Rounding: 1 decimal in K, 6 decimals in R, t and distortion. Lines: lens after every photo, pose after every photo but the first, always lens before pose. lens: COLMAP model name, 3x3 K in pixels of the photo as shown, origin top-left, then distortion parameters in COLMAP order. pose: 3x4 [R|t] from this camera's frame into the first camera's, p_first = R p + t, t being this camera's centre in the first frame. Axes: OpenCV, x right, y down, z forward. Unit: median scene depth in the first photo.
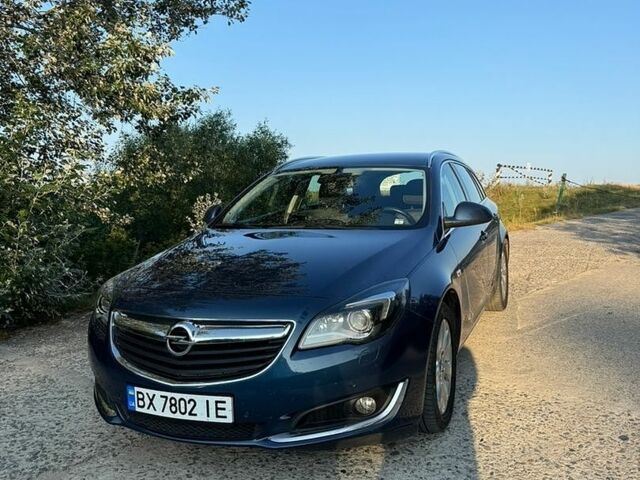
lens RADIAL K [[617.1, 0, 330.9], [0, 617.1, 239.2], [0, 0, 1]] dist [0.131348, -0.271817]
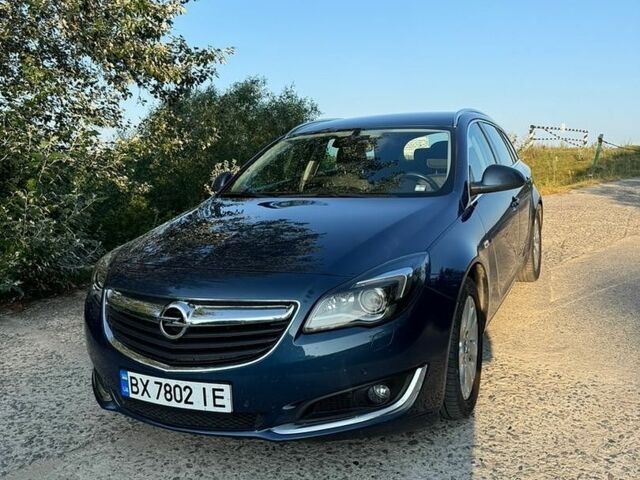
lens RADIAL K [[616.5, 0, 327.6], [0, 616.5, 241.5], [0, 0, 1]] dist [0.130991, -0.276003]
pose [[0.998630, -0.006066, -0.051983, 0.023027], [0.009096, 0.998260, 0.058253, -0.004551], [0.051539, -0.058646, 0.996948, 0.088281]]
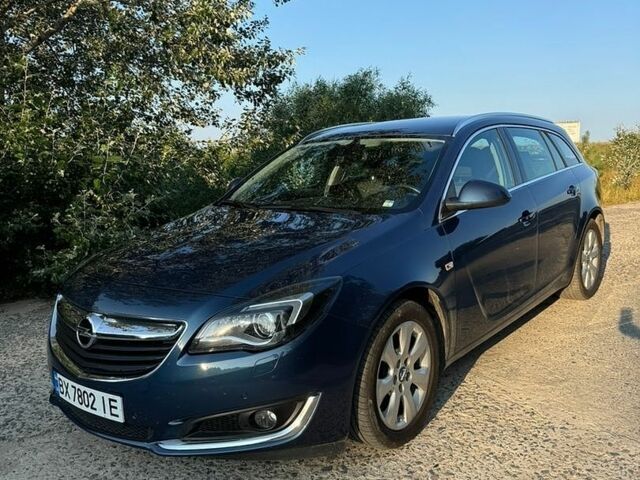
lens RADIAL K [[615.5, 0, 319.7], [0, 615.5, 247.0], [0, 0, 1]] dist [0.142080, -0.309890]
pose [[0.954953, 0.035917, -0.294574, 0.301643], [-0.010984, 0.996247, 0.085861, -0.044740], [0.296553, -0.078757, 0.951764, 0.149249]]
